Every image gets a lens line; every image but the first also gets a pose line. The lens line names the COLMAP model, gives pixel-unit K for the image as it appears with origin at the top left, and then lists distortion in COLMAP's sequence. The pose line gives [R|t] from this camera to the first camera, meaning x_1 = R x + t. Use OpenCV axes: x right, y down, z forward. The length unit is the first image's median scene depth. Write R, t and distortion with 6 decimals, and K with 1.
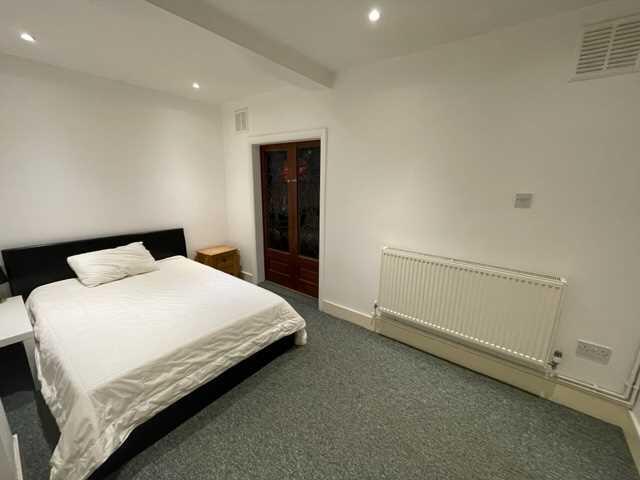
lens RADIAL K [[261.7, 0, 320.0], [0, 261.7, 240.0], [0, 0, 1]] dist [-0.003236, 0.000102]
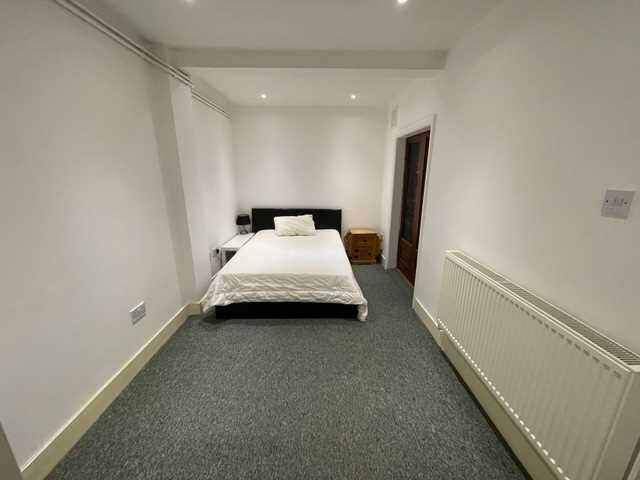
lens RADIAL K [[261.7, 0, 320.0], [0, 261.7, 240.0], [0, 0, 1]] dist [-0.003236, 0.000102]
pose [[0.619229, 0.189767, -0.761935, 0.712594], [-0.171615, 0.979605, 0.104508, -0.024078], [0.766227, 0.066045, 0.639166, 0.158605]]
